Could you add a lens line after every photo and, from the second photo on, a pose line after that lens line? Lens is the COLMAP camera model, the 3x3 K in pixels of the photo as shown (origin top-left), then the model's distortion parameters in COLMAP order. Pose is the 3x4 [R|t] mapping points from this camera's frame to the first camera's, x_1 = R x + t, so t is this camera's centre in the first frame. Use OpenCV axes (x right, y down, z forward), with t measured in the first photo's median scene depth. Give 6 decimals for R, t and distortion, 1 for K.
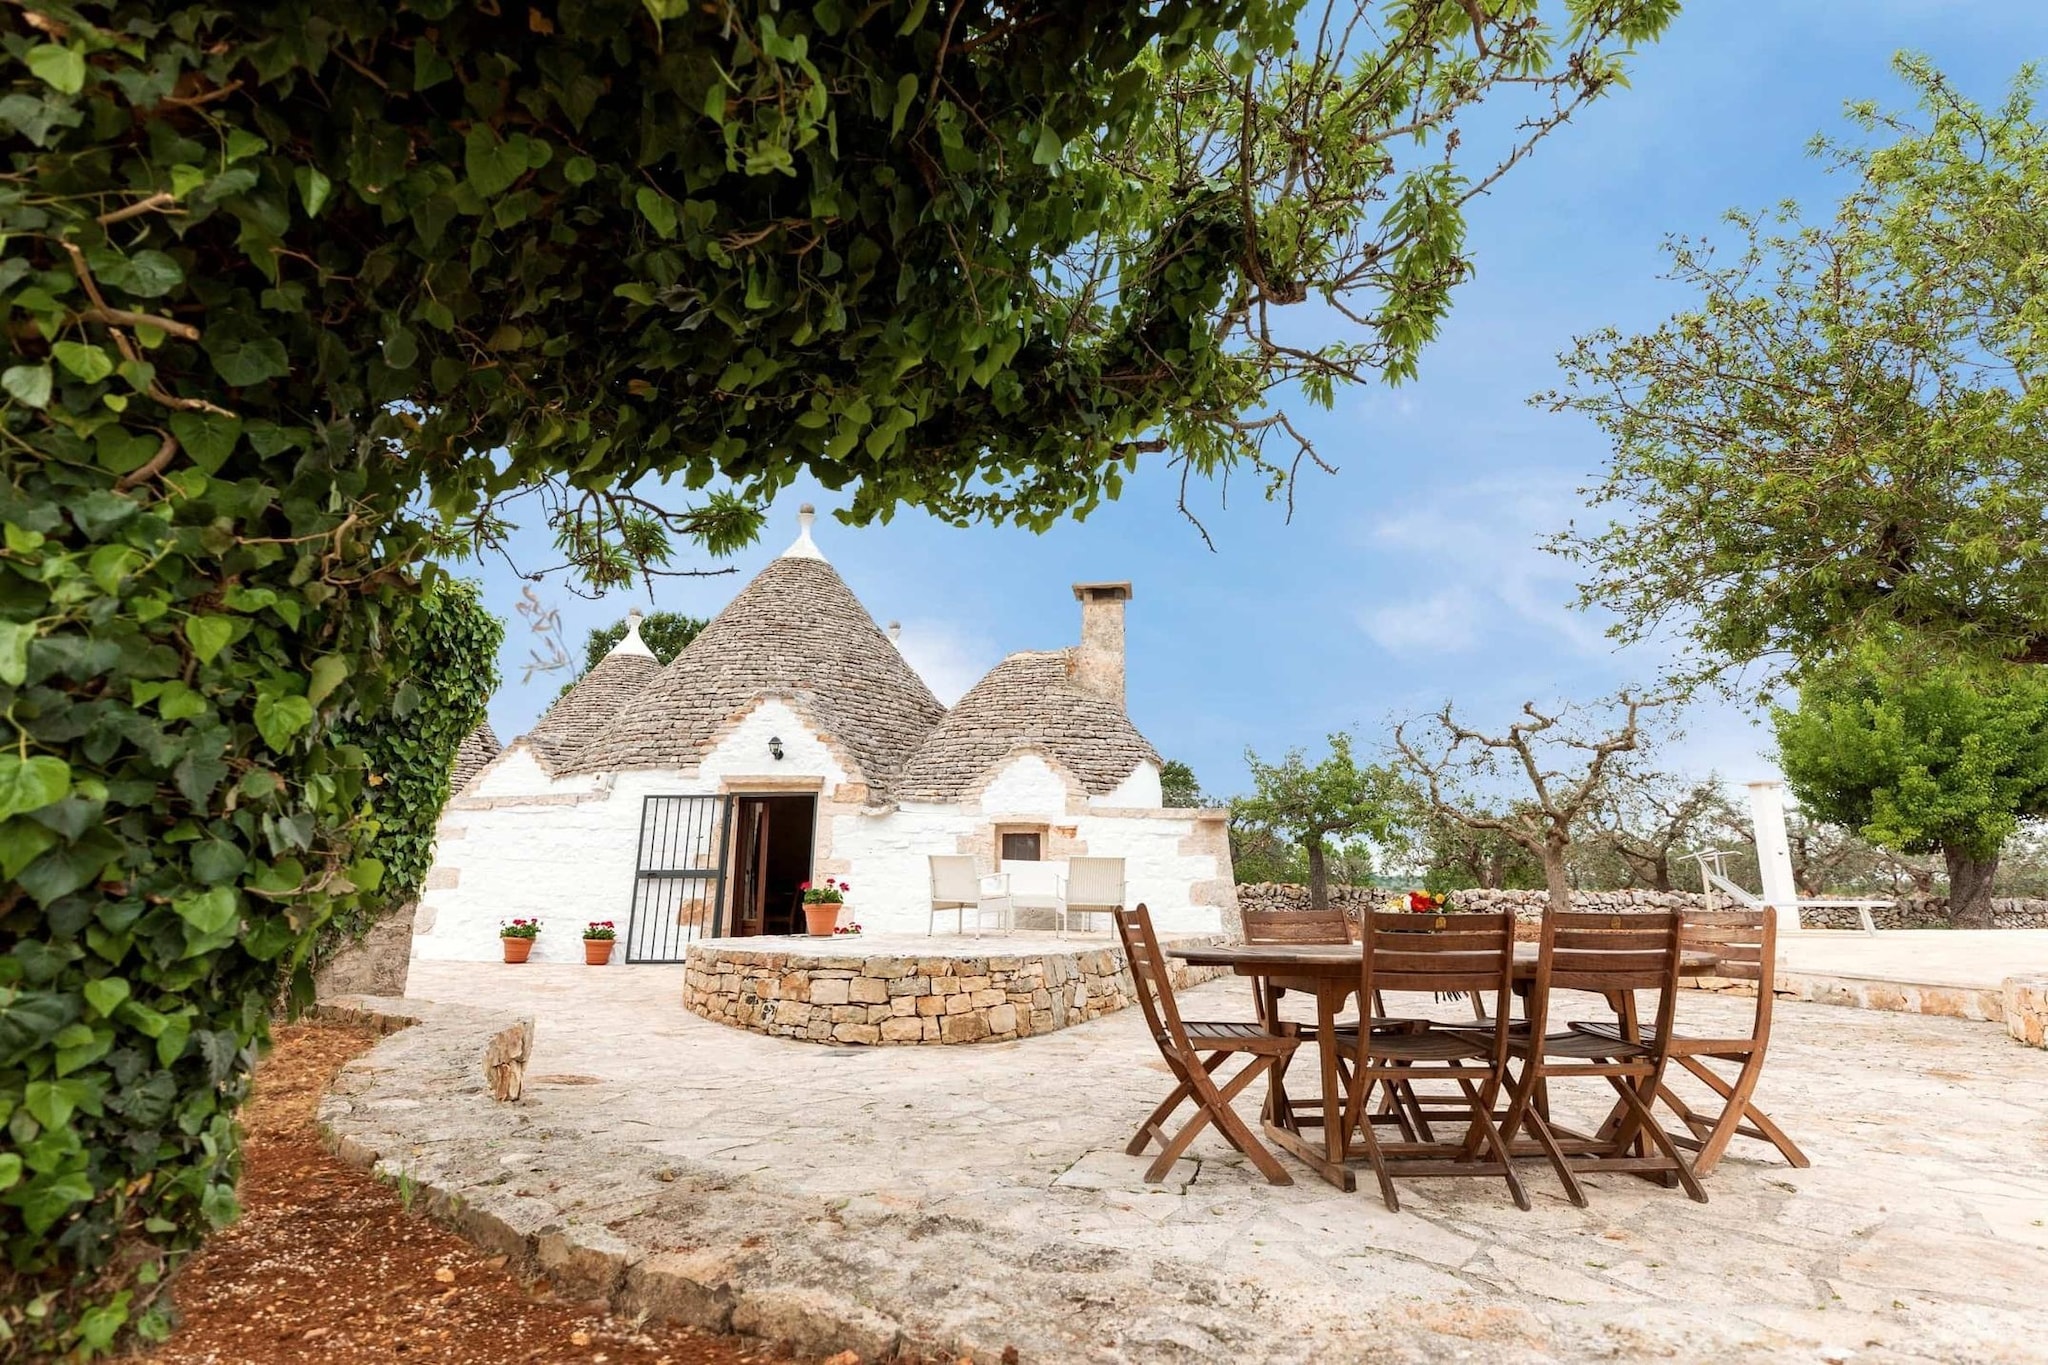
lens RADIAL K [[957.8, 0, 991.6], [0, 957.8, 689.4], [0, 0, 1]] dist [-0.001359, -0.000436]
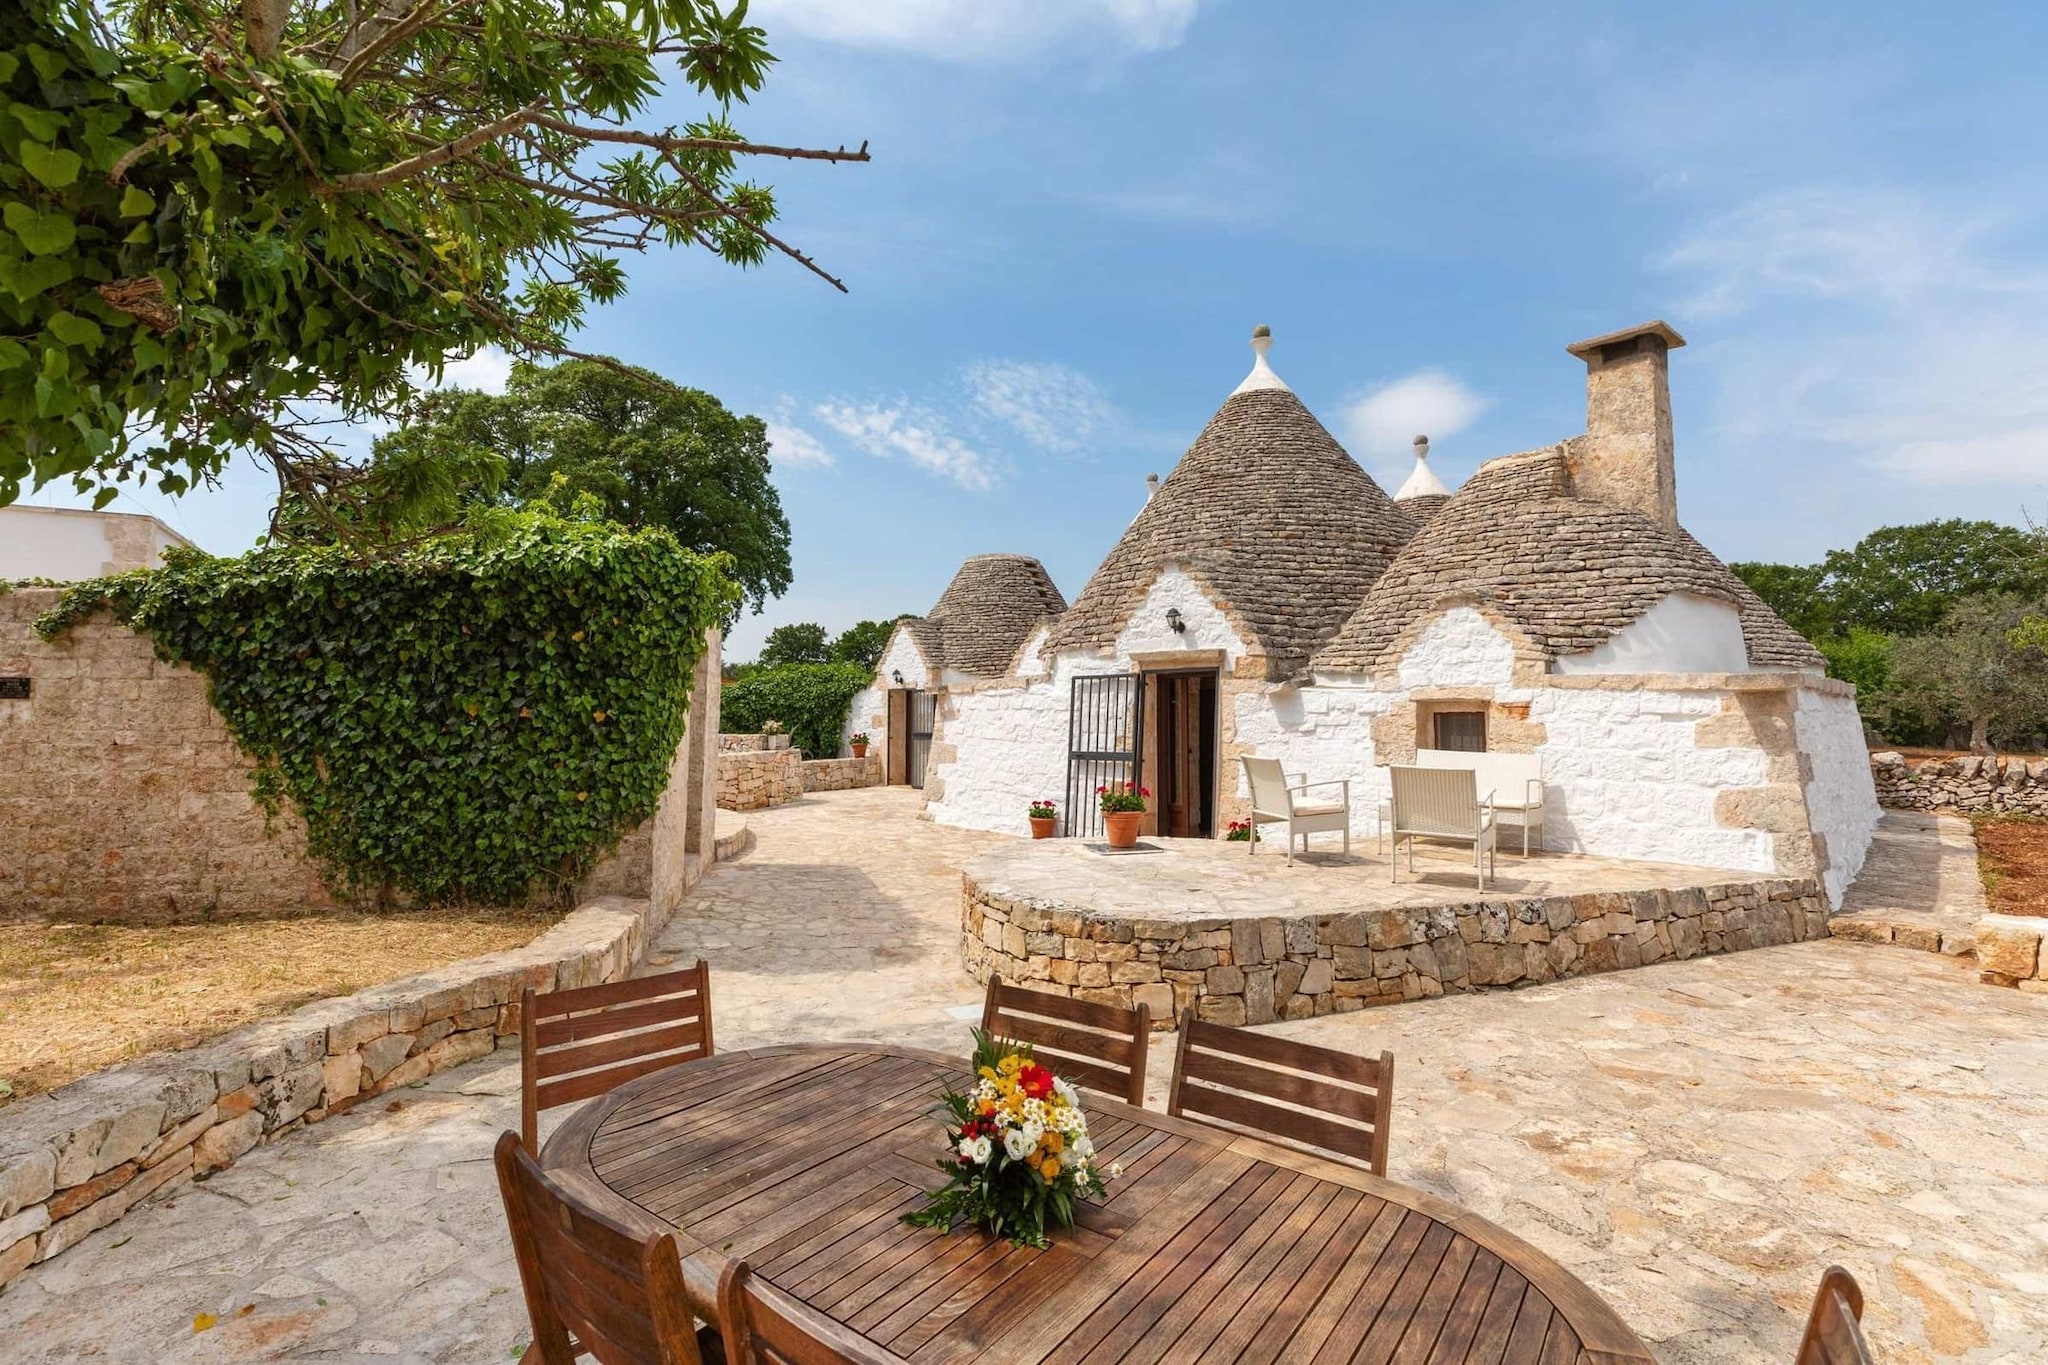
lens RADIAL K [[950.5, 0, 1018.5], [0, 950.5, 639.7], [0, 0, 1]] dist [0.005499, 0.000213]
pose [[0.764610, -0.062558, -0.641450, 0.239488], [0.138468, 0.987981, 0.068700, -0.003017], [0.629443, -0.141349, 0.764083, 0.221570]]
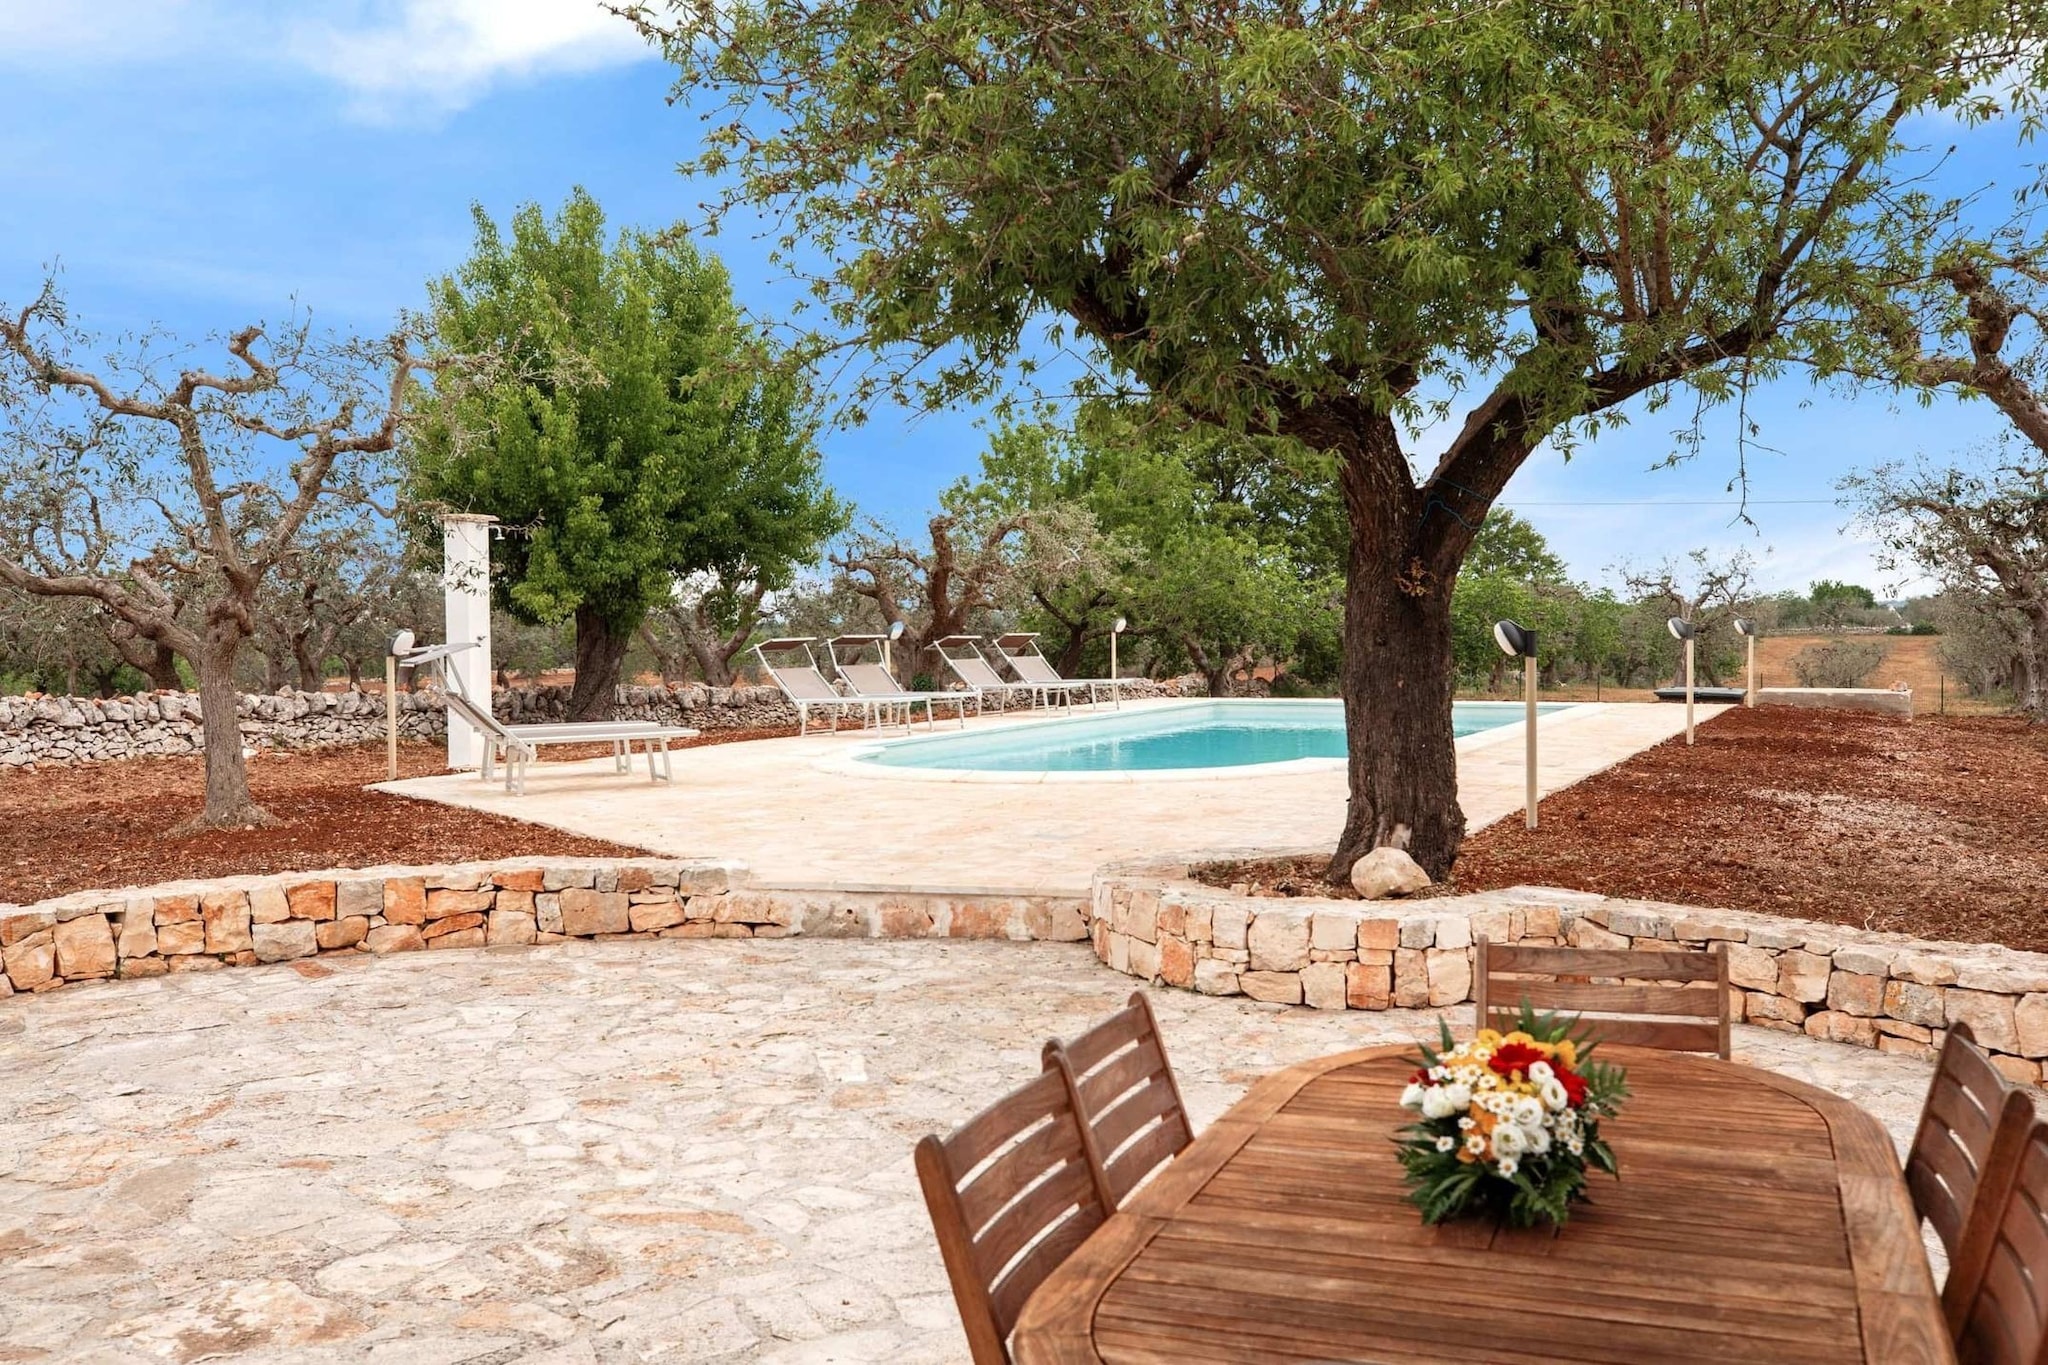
lens RADIAL K [[1854.9, 0, 940.2], [0, 1854.9, 693.0], [0, 0, 1]] dist [0.000612, 0.099389]
pose [[0.433331, -0.041267, 0.900290, -0.079655], [-0.171814, 0.976847, 0.127474, 0.012267], [-0.884706, -0.209920, 0.416208, 0.294929]]
